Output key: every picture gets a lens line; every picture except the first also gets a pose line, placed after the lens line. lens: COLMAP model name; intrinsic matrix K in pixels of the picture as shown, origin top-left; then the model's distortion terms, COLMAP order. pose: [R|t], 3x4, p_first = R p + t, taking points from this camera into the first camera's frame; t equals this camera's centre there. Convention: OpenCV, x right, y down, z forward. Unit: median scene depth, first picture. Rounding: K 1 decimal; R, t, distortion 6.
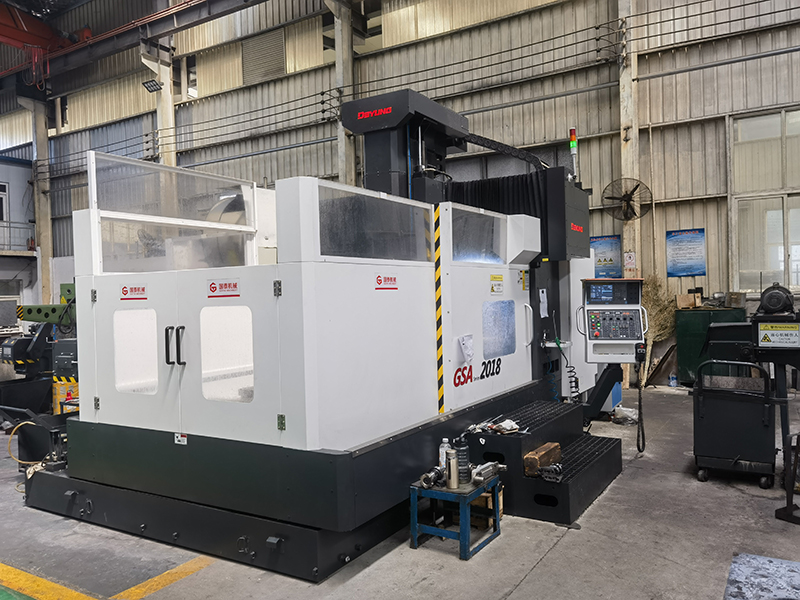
lens RADIAL K [[623.0, 0, 398.9], [0, 623.0, 300.4], [0, 0, 1]] dist [0.011627, -0.006117]
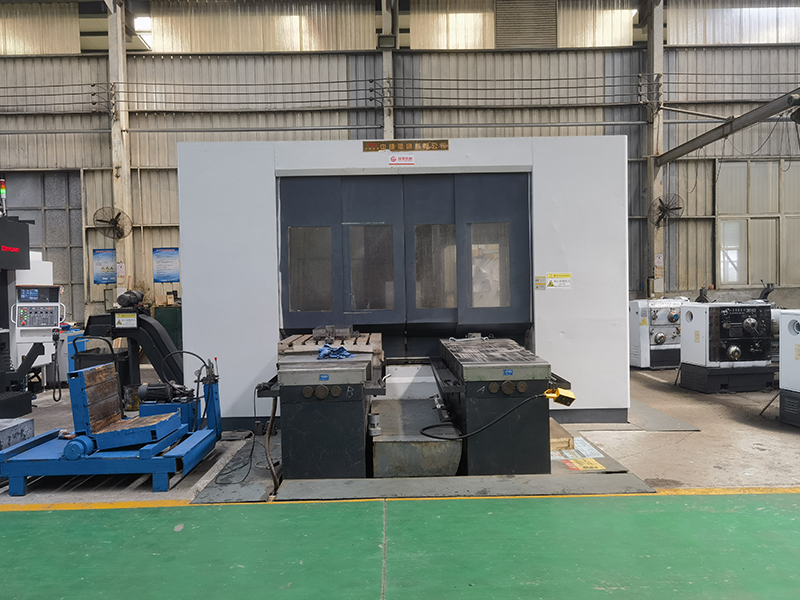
lens RADIAL K [[623.0, 0, 402.1], [0, 623.0, 302.0], [0, 0, 1]] dist [0.011627, -0.006117]
pose [[0.843595, -0.000213, 0.536980, 0.165727], [-0.001359, 0.999996, 0.002532, 0.000146], [-0.536978, -0.002866, 0.843591, -0.414570]]
